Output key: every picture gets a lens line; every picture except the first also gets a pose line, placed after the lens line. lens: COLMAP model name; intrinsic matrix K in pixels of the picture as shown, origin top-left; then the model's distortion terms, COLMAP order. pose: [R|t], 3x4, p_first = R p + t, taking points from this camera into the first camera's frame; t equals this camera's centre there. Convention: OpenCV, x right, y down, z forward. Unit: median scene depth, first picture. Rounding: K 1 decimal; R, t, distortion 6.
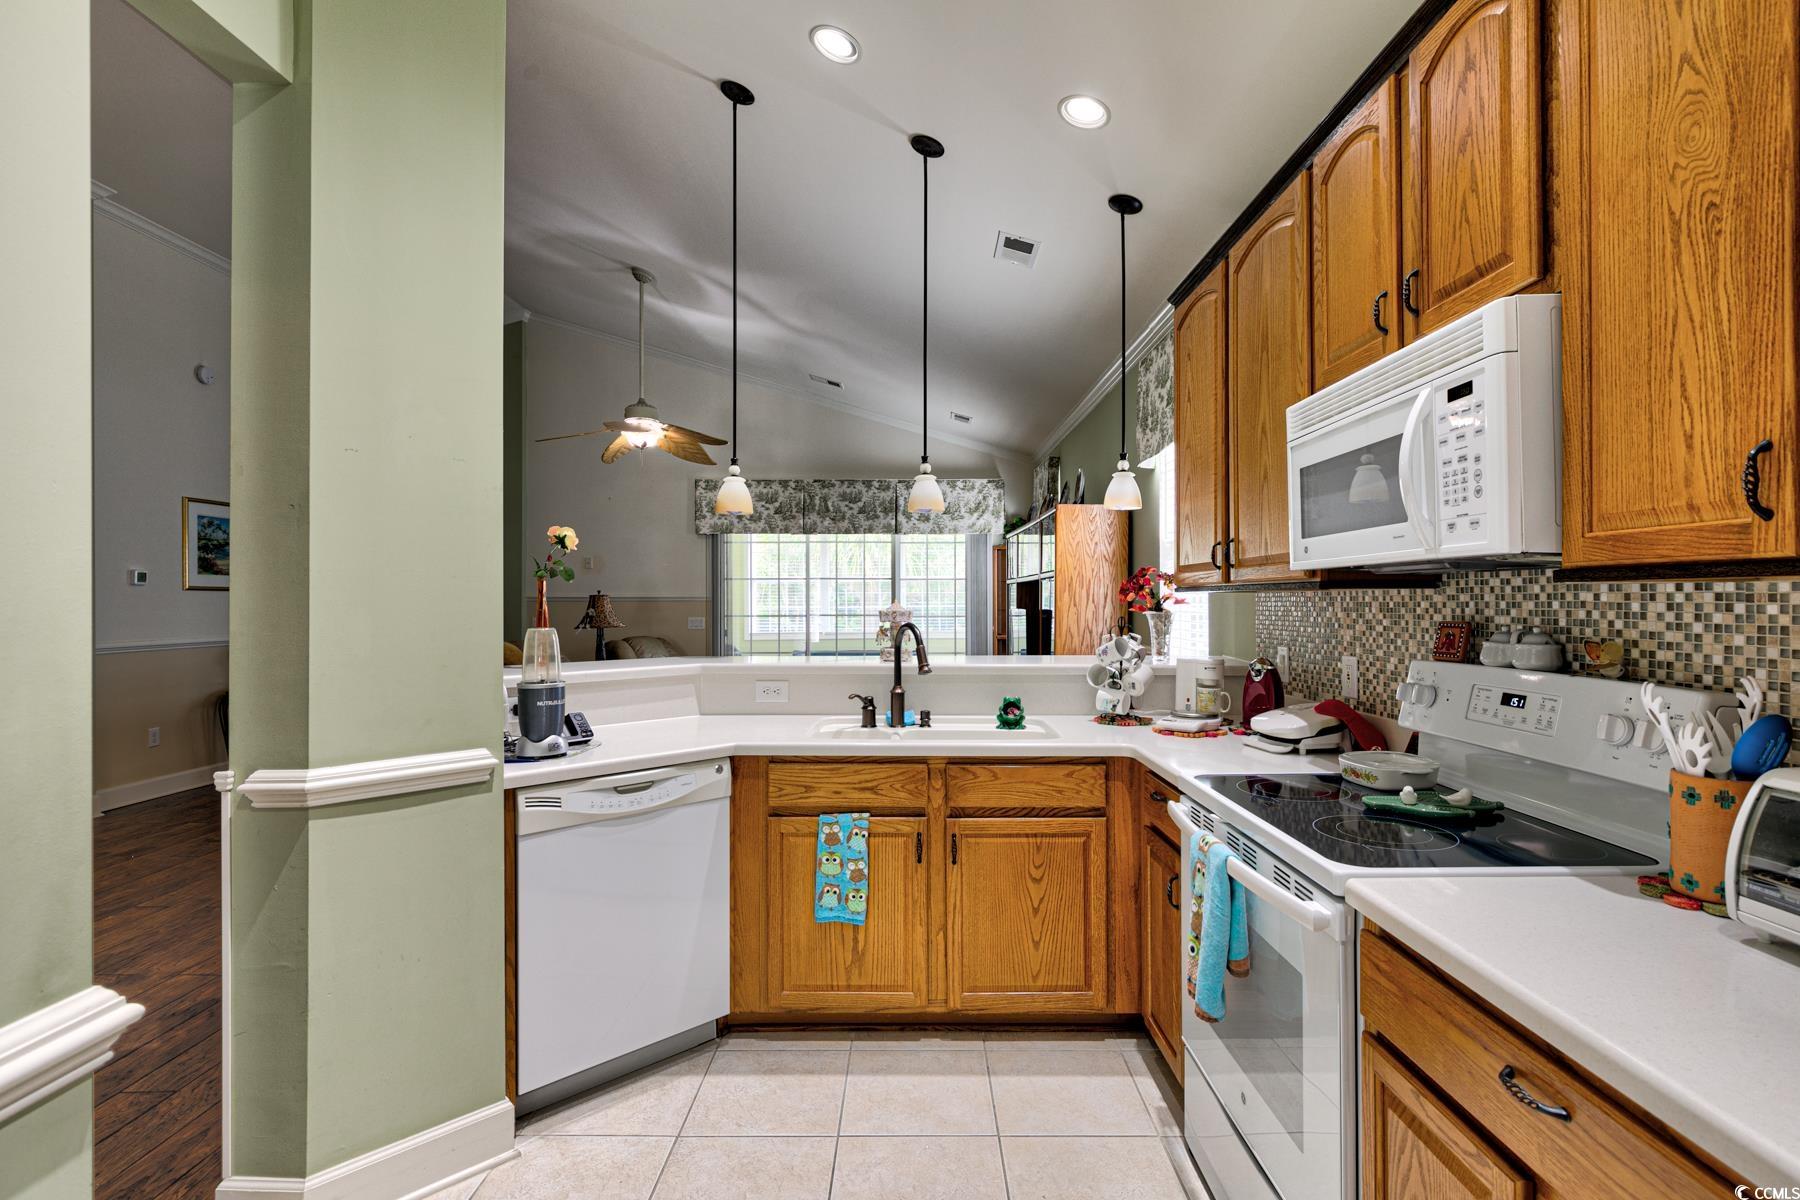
lens RADIAL K [[864.3, 0, 897.9], [0, 864.3, 596.8], [0, 0, 1]] dist [0.004935, 0.000248]
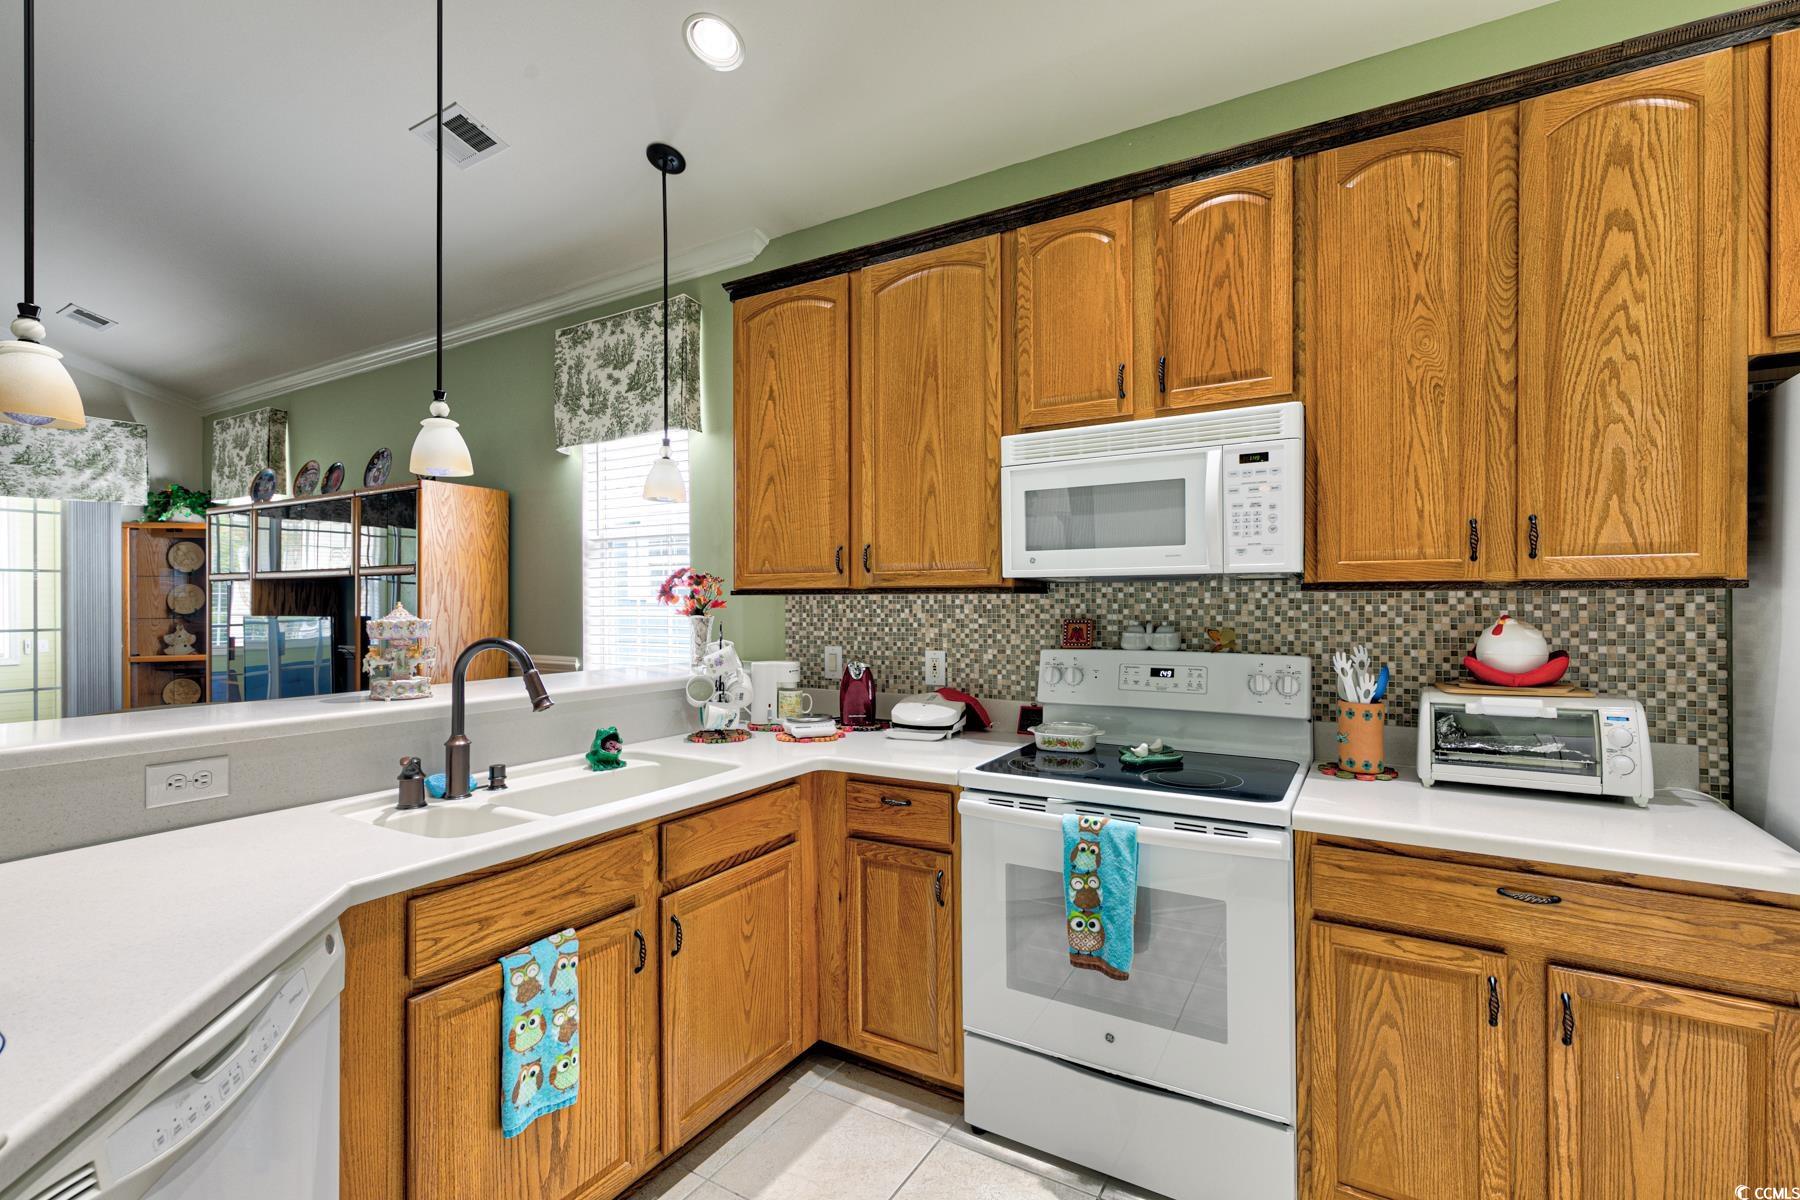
lens RADIAL K [[827.3, 0, 900.7], [0, 827.3, 599.7], [0, 0, 1]] dist [0.008264, -0.000181]
pose [[0.482182, 0.001230, 0.876070, -0.649699], [-0.001896, 0.999998, -0.000361, -0.000380], [-0.876069, -0.001487, 0.482184, 0.663455]]
